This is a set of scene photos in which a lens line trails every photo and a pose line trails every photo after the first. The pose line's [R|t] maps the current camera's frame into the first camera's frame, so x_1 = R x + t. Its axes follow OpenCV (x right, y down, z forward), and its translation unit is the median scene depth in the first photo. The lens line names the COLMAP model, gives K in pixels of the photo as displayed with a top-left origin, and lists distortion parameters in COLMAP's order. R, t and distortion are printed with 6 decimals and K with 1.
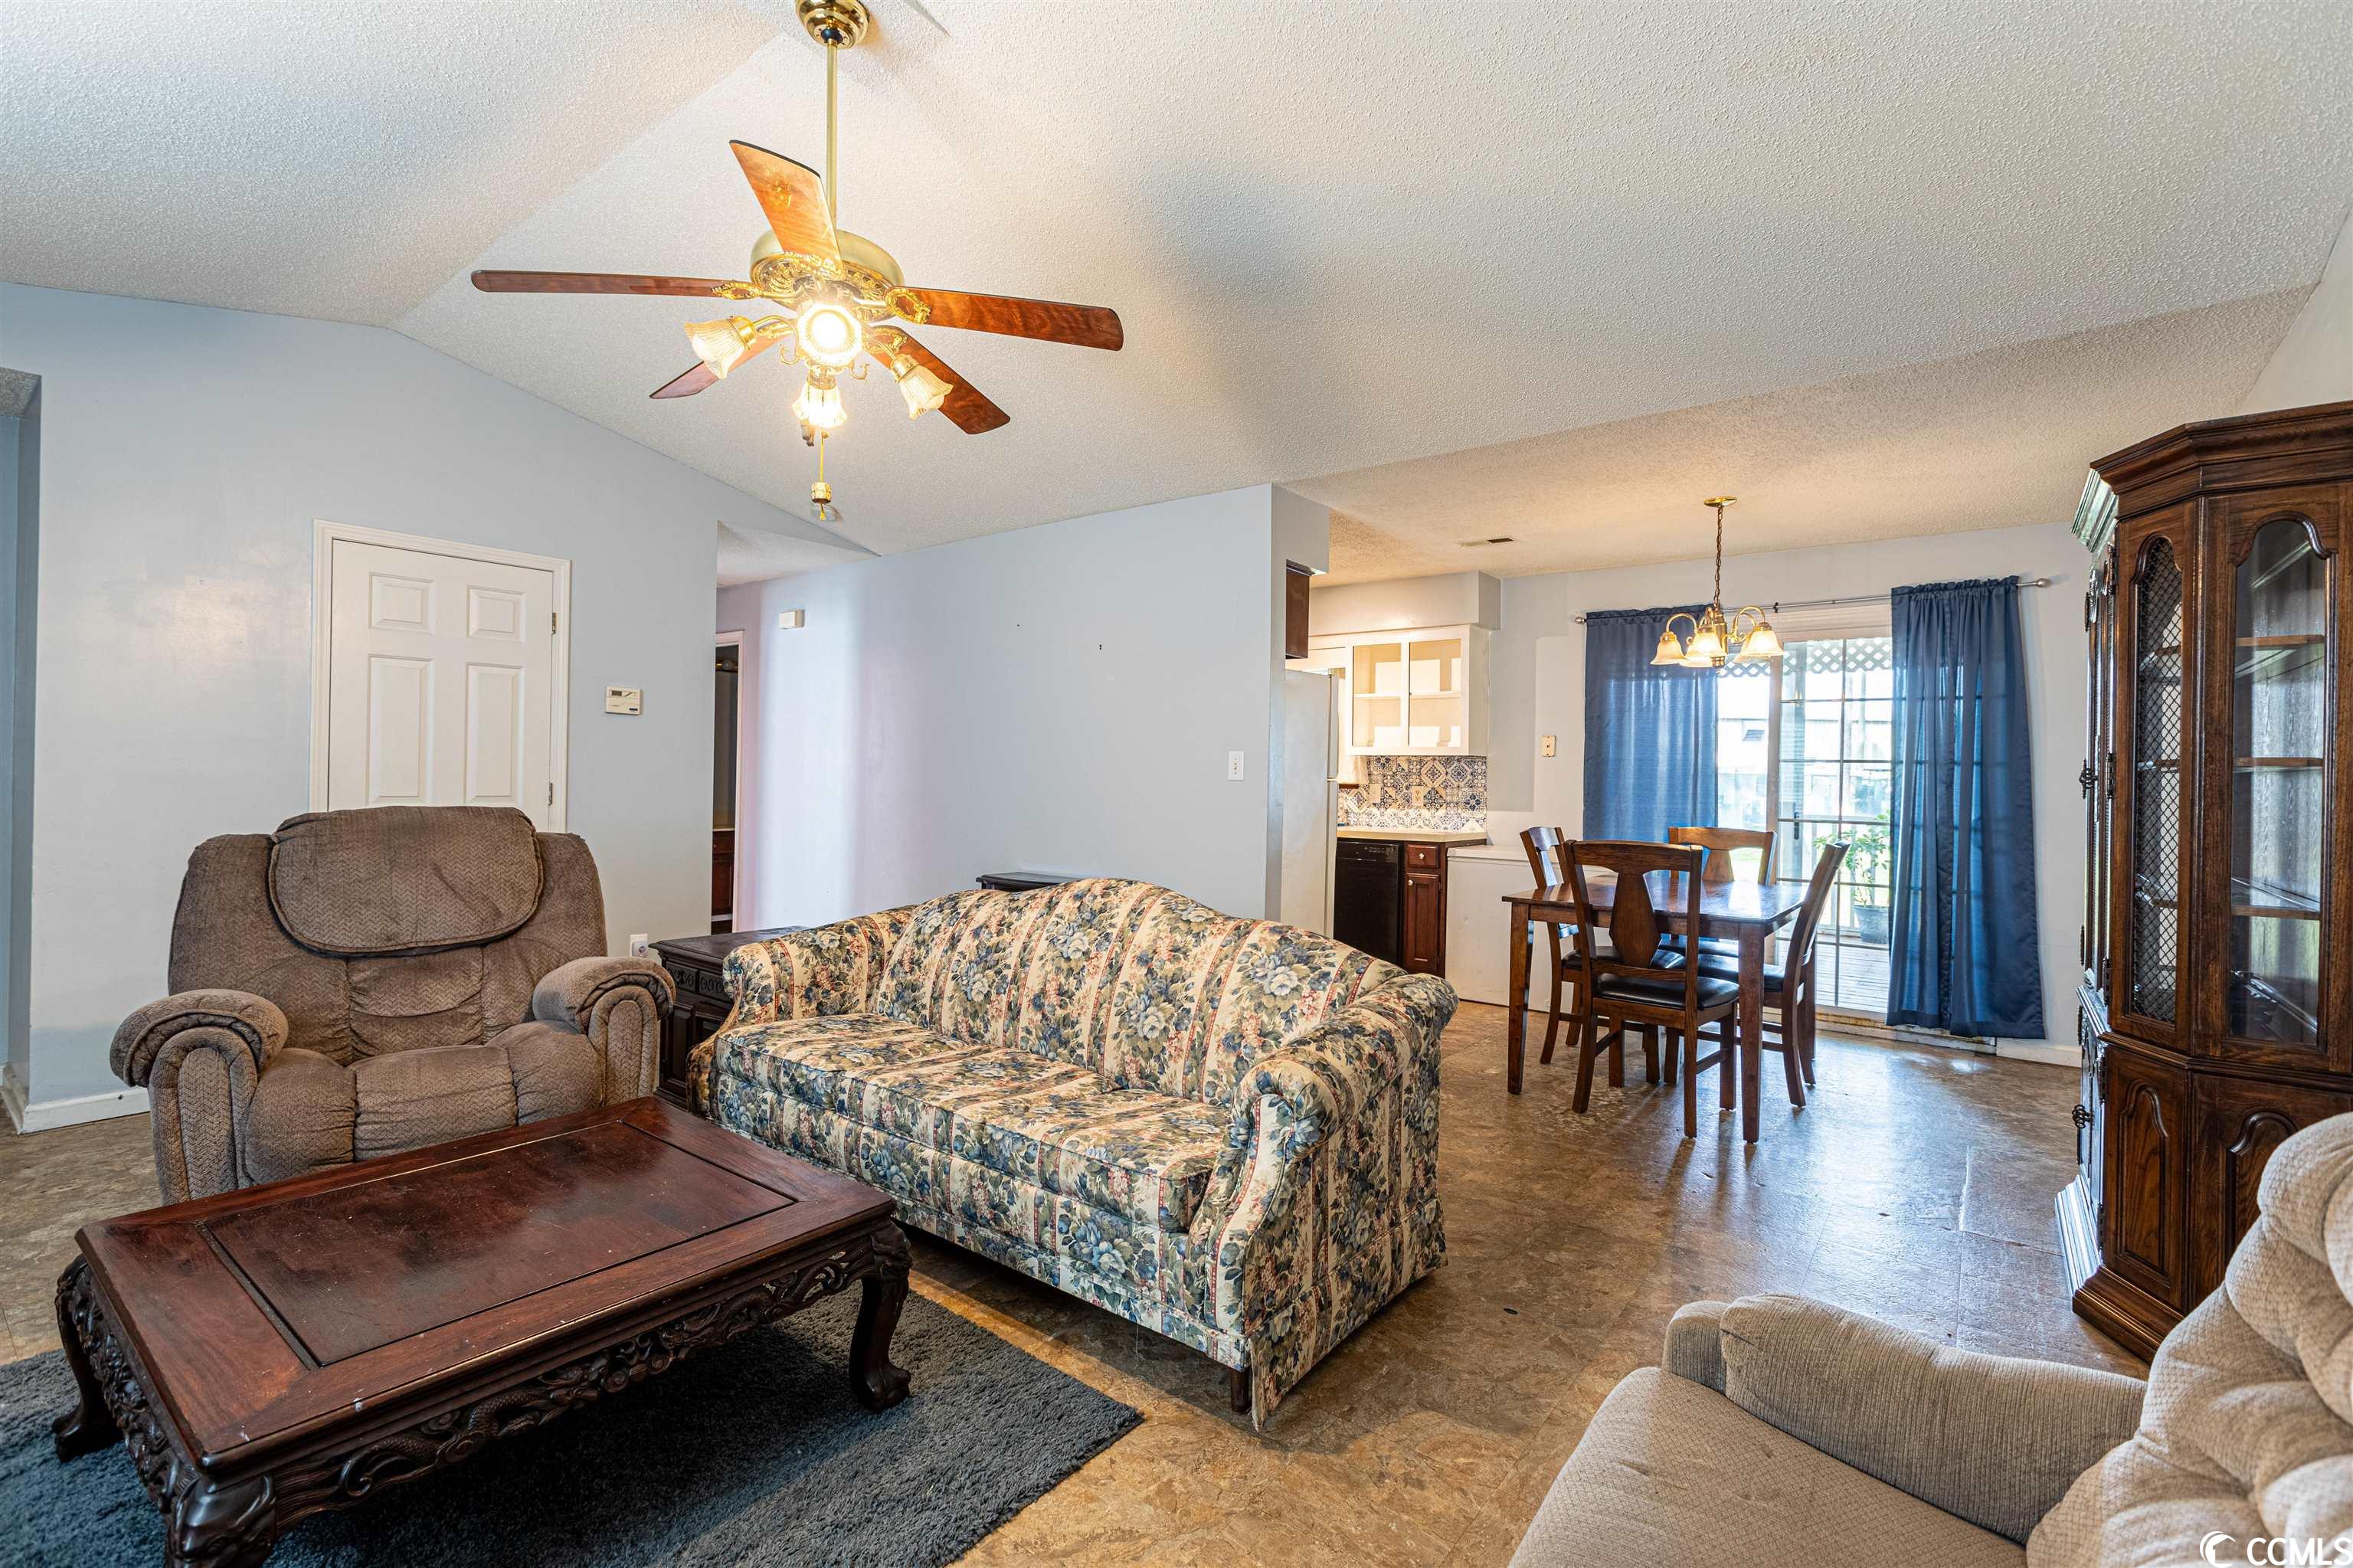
lens RADIAL K [[1046.5, 0, 1184.9], [0, 1046.5, 779.7], [0, 0, 1]] dist [-0.000271, 0.000998]
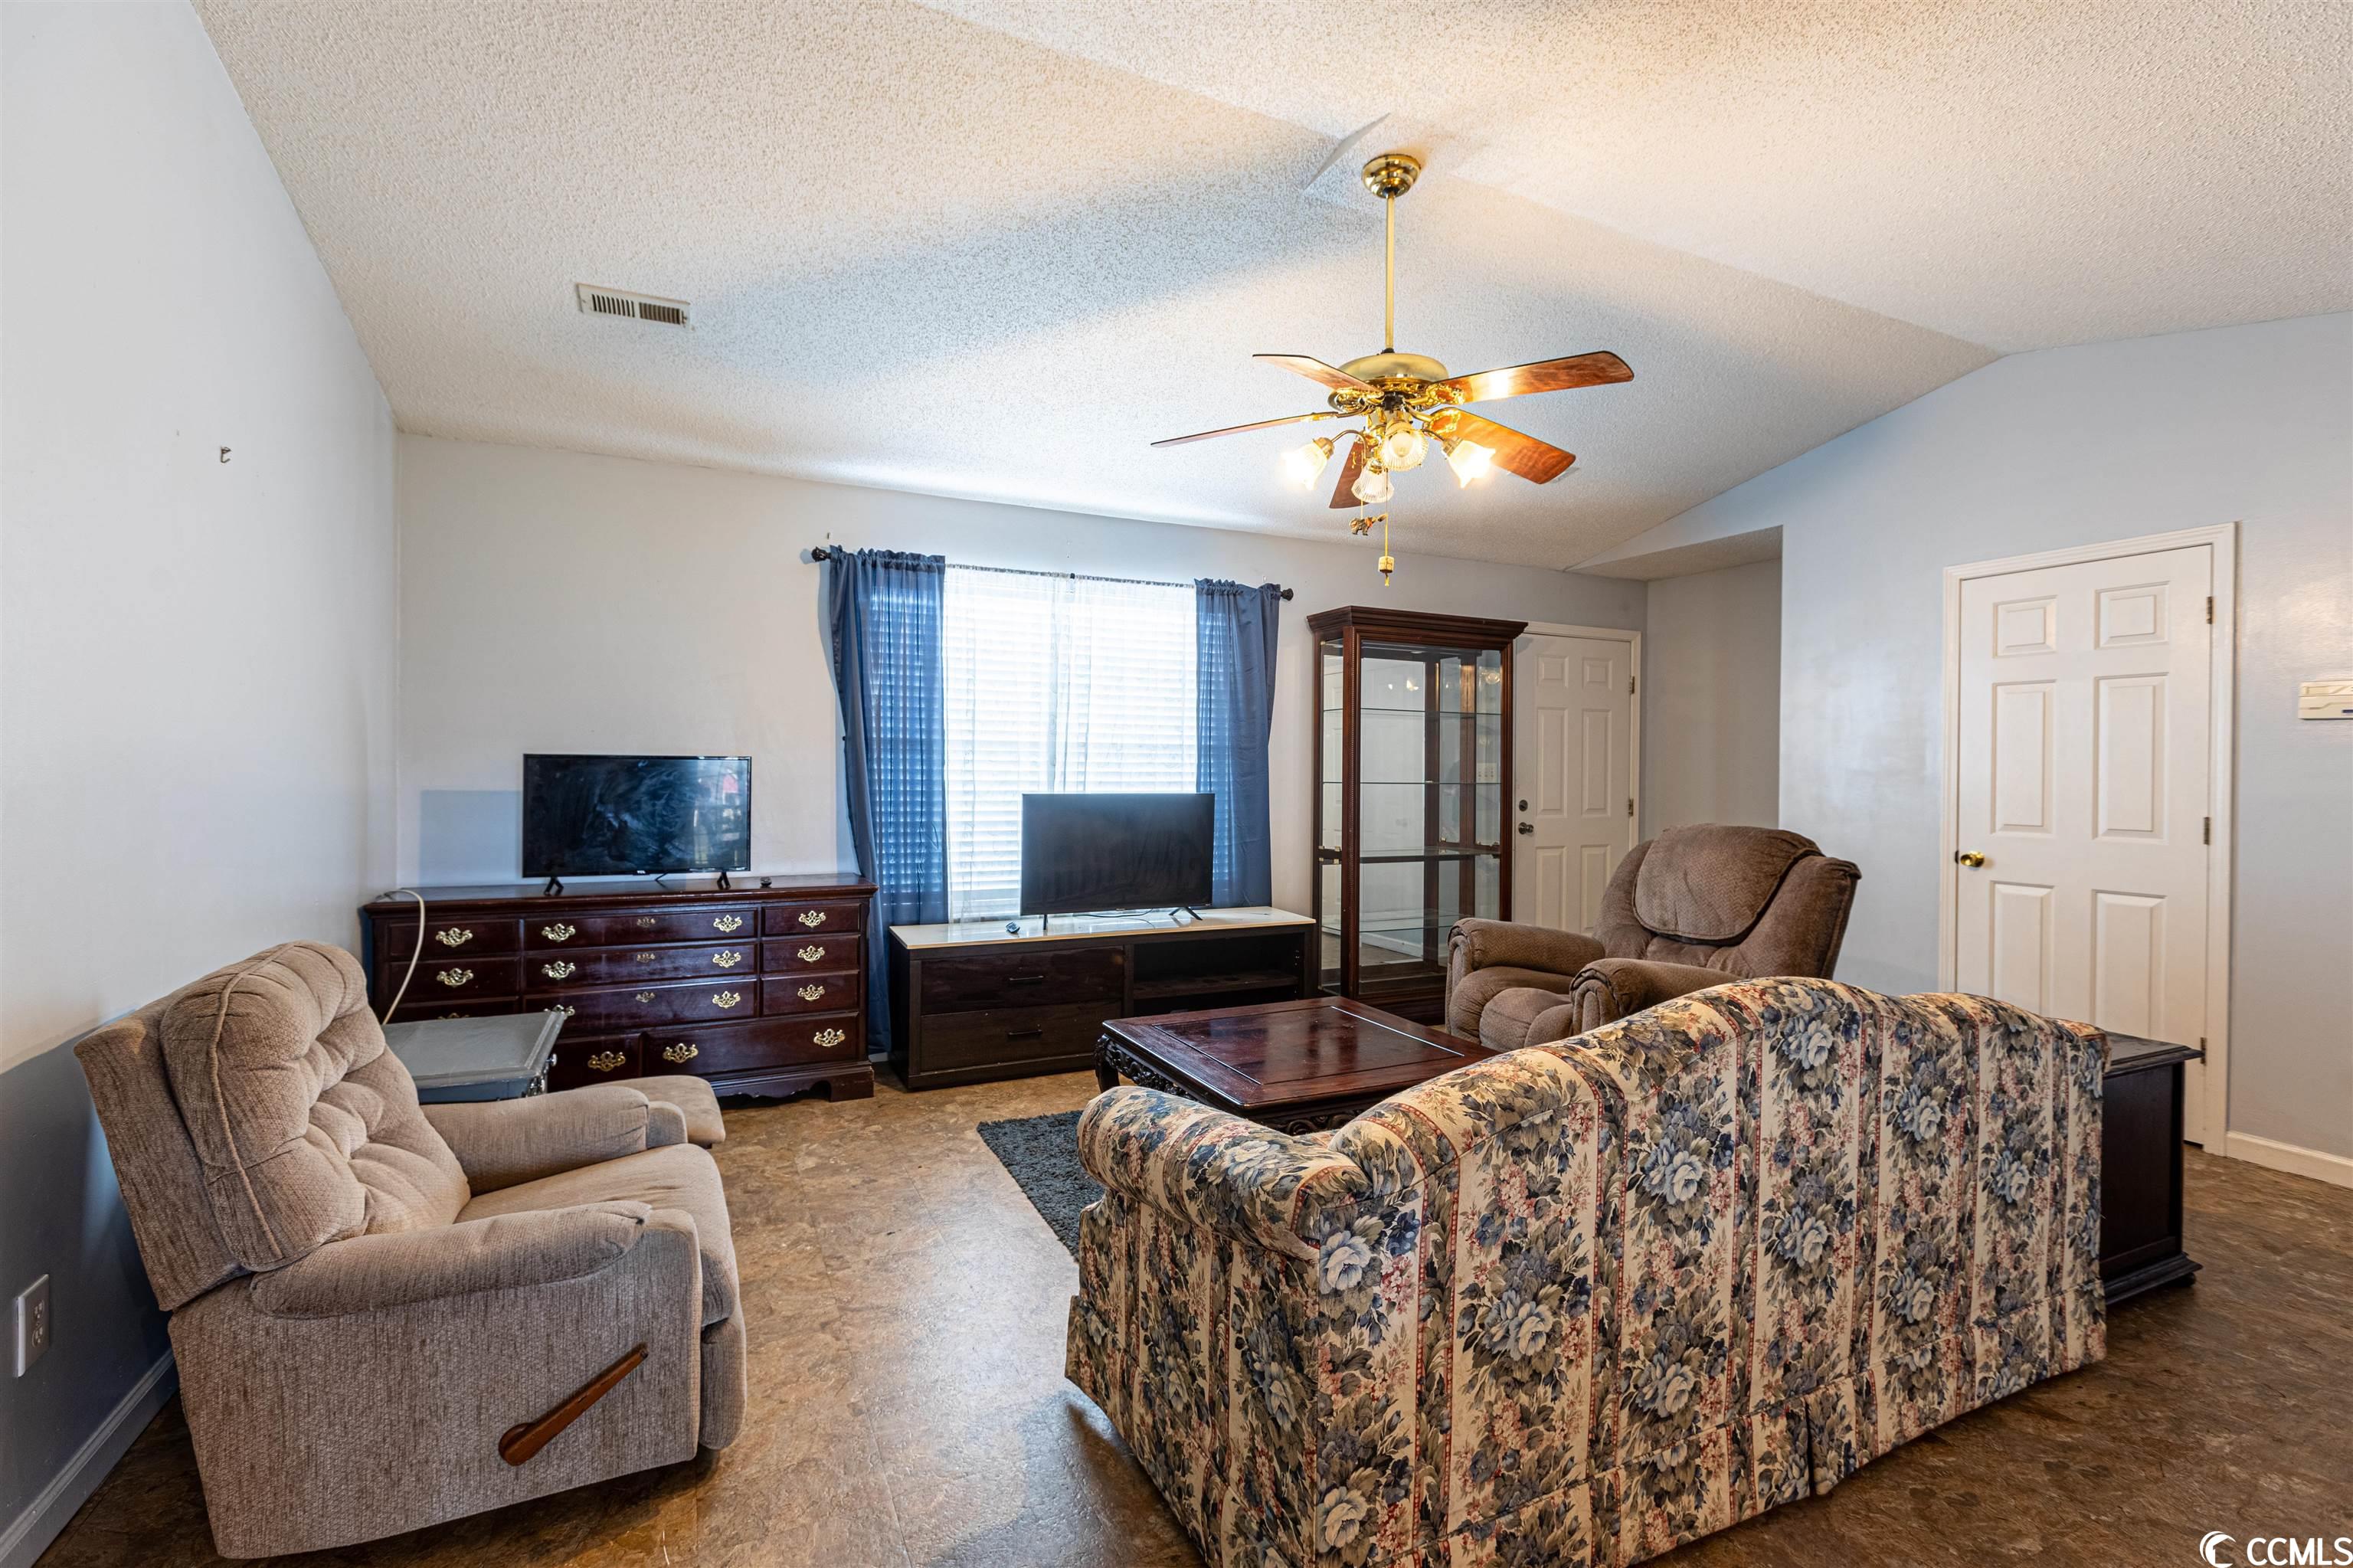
lens RADIAL K [[1046.5, 0, 1177.7], [0, 1046.5, 781.9], [0, 0, 1]] dist [-0.000271, 0.000998]
pose [[-0.448498, -0.010908, -0.893717, 0.718996], [-0.021749, 0.999763, -0.001287, -0.009994], [0.893519, 0.018860, -0.448629, 1.121808]]
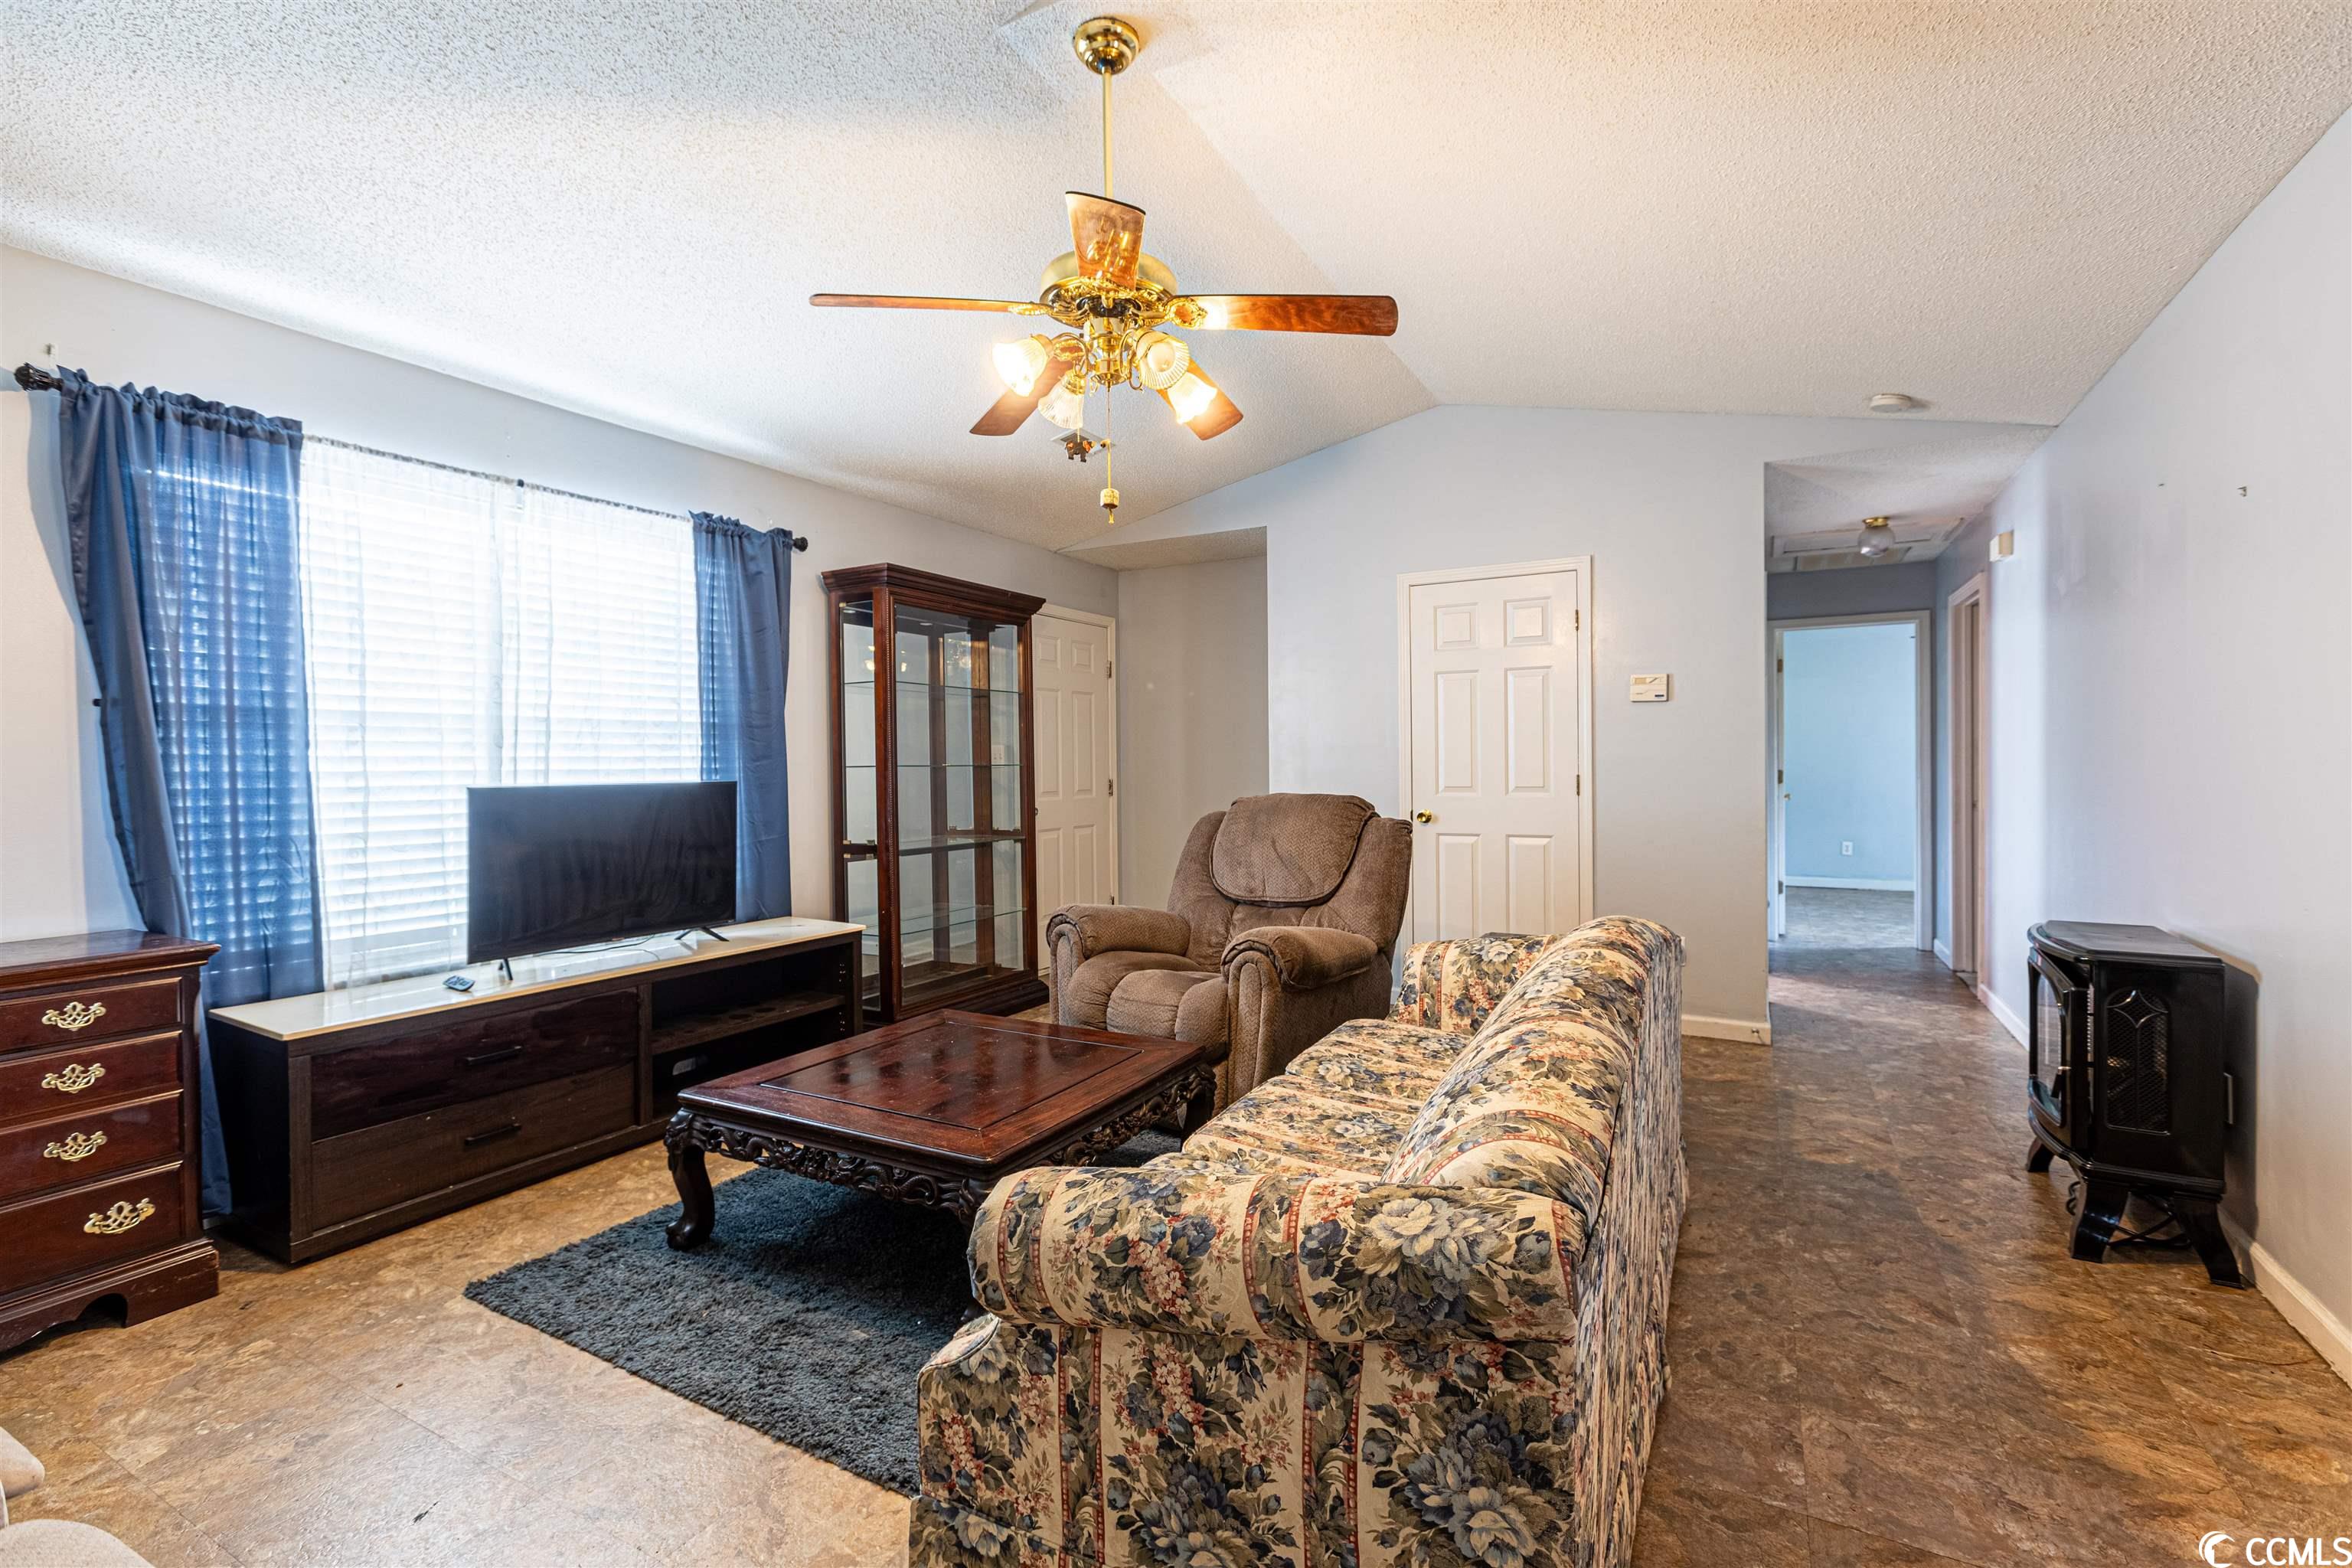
lens RADIAL K [[1046.0, 0, 1178.3], [0, 1046.0, 780.3], [0, 0, 1]] dist [-0.000271, 0.000998]
pose [[0.153970, -0.004489, -0.988065, 0.595606], [0.008699, 0.999957, -0.003187, 0.013597], [0.988037, -0.008105, 0.154003, 0.757837]]
